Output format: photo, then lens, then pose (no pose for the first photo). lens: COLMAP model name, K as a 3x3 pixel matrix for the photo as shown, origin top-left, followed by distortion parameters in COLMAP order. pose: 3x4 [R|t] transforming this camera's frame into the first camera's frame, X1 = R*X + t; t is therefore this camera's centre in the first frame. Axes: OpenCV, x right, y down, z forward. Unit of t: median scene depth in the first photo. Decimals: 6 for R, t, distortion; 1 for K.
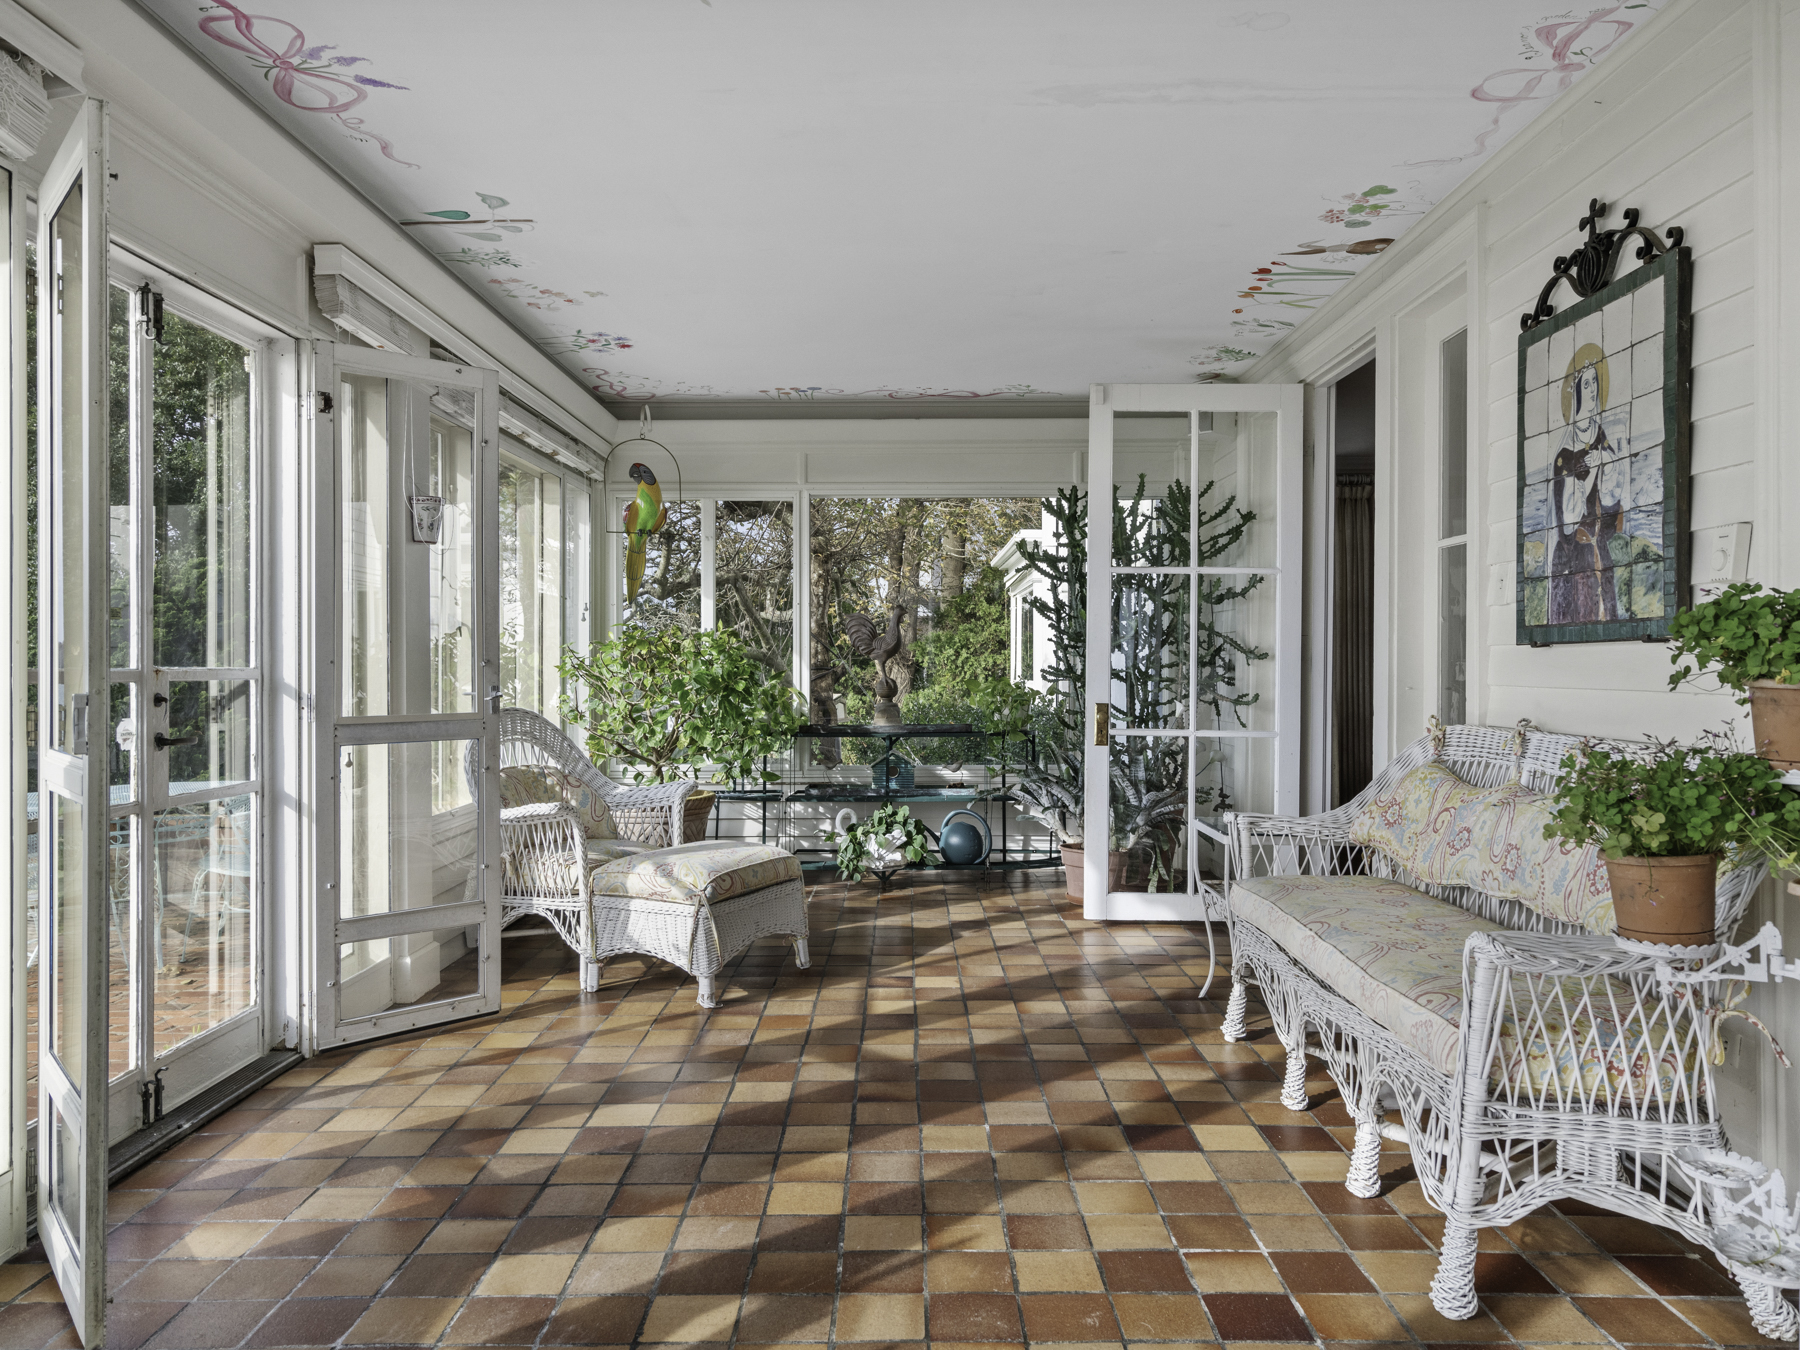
lens RADIAL K [[1251.2, 0, 900.0], [0, 1251.2, 675.0], [0, 0, 1]] dist [-0.002198, -0.000908]
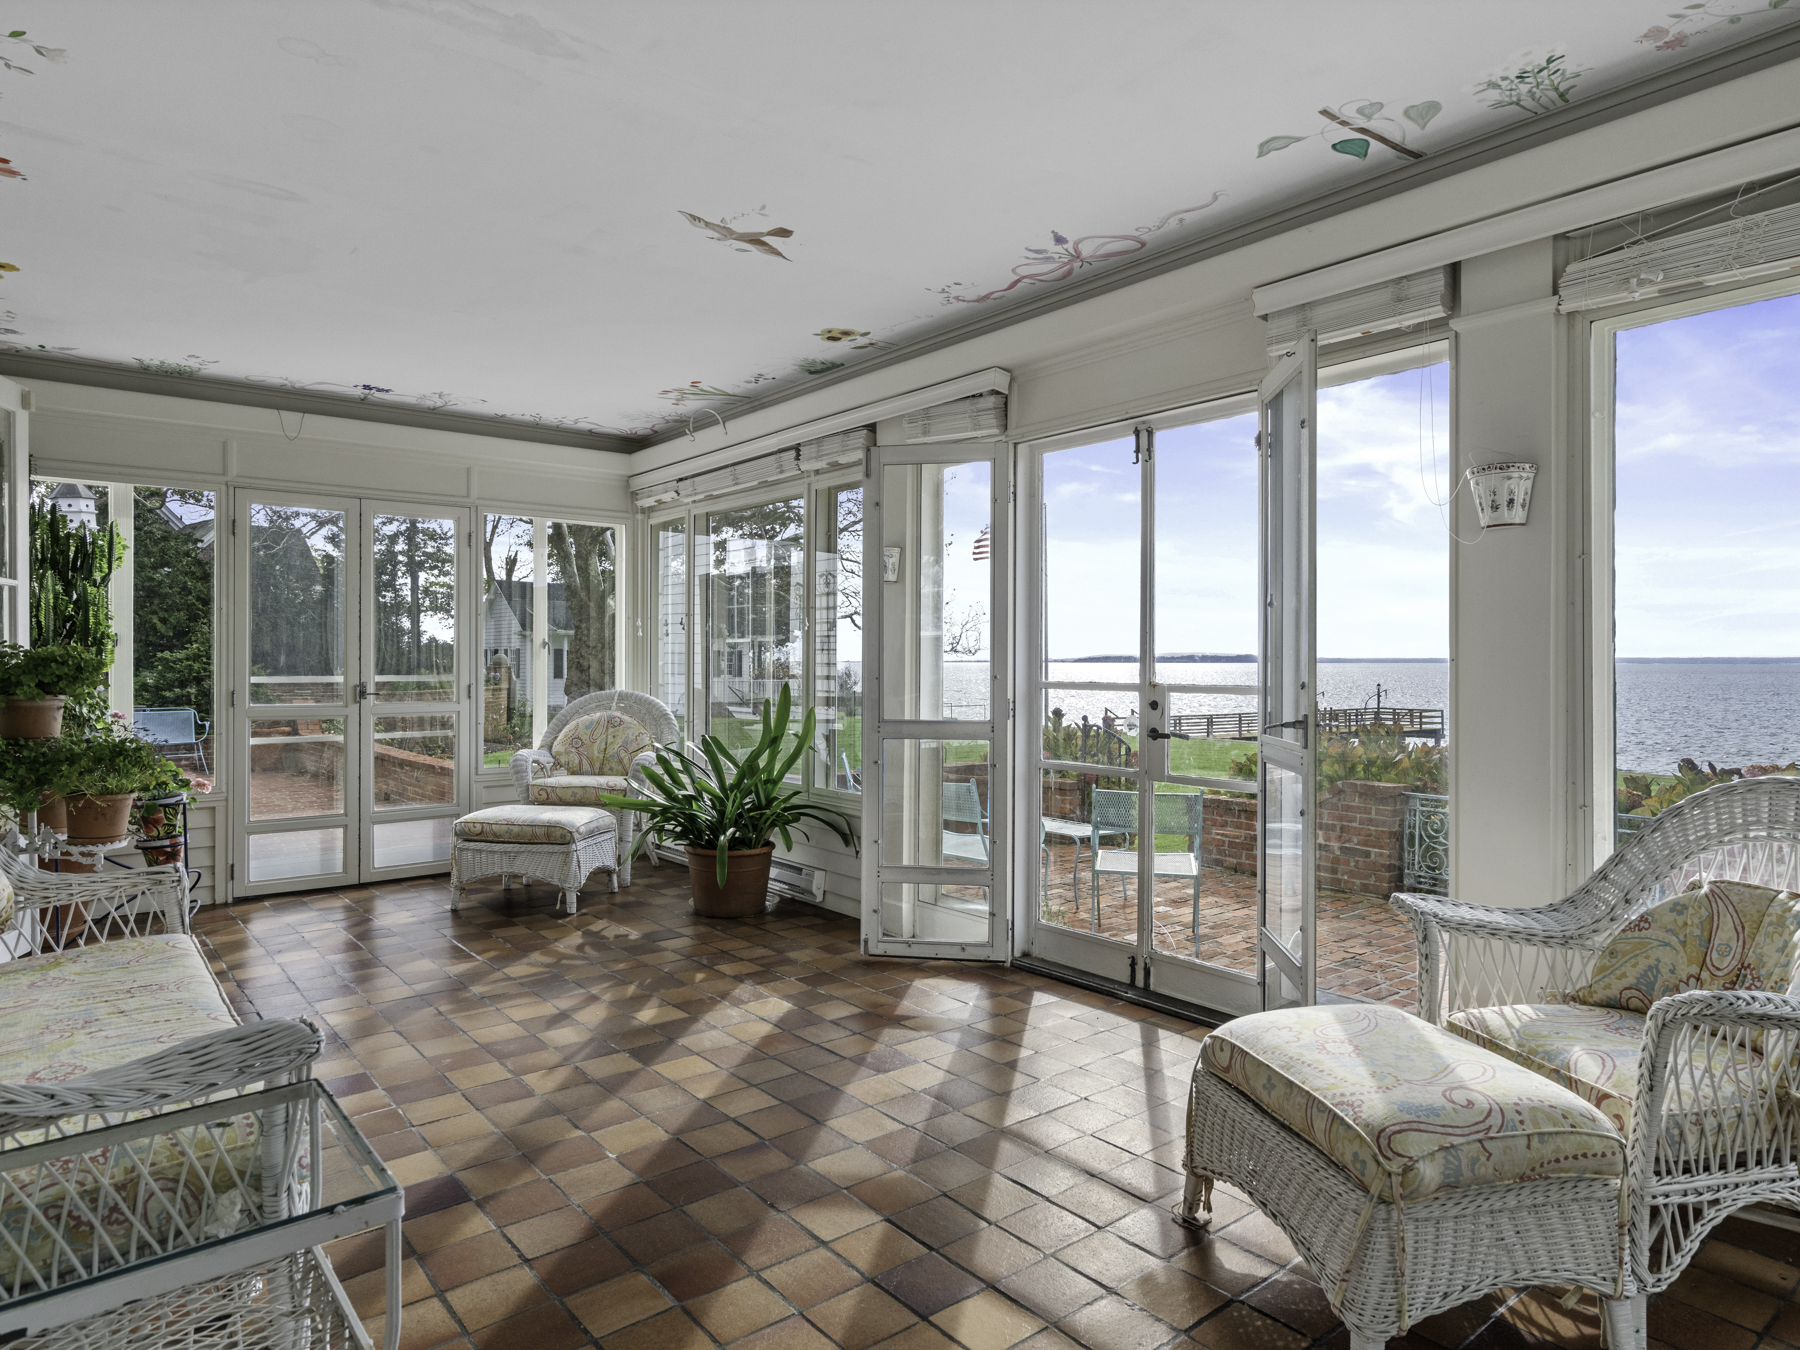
lens RADIAL K [[1084.5, 0, 900.0], [0, 1084.5, 675.0], [0, 0, 1]] dist [-0.002635, -0.000410]
pose [[-0.778393, 0.000753, -0.627777, 0.430871], [-0.012168, 0.999793, 0.016287, -0.033502], [0.627659, 0.020317, -0.778223, 1.814917]]
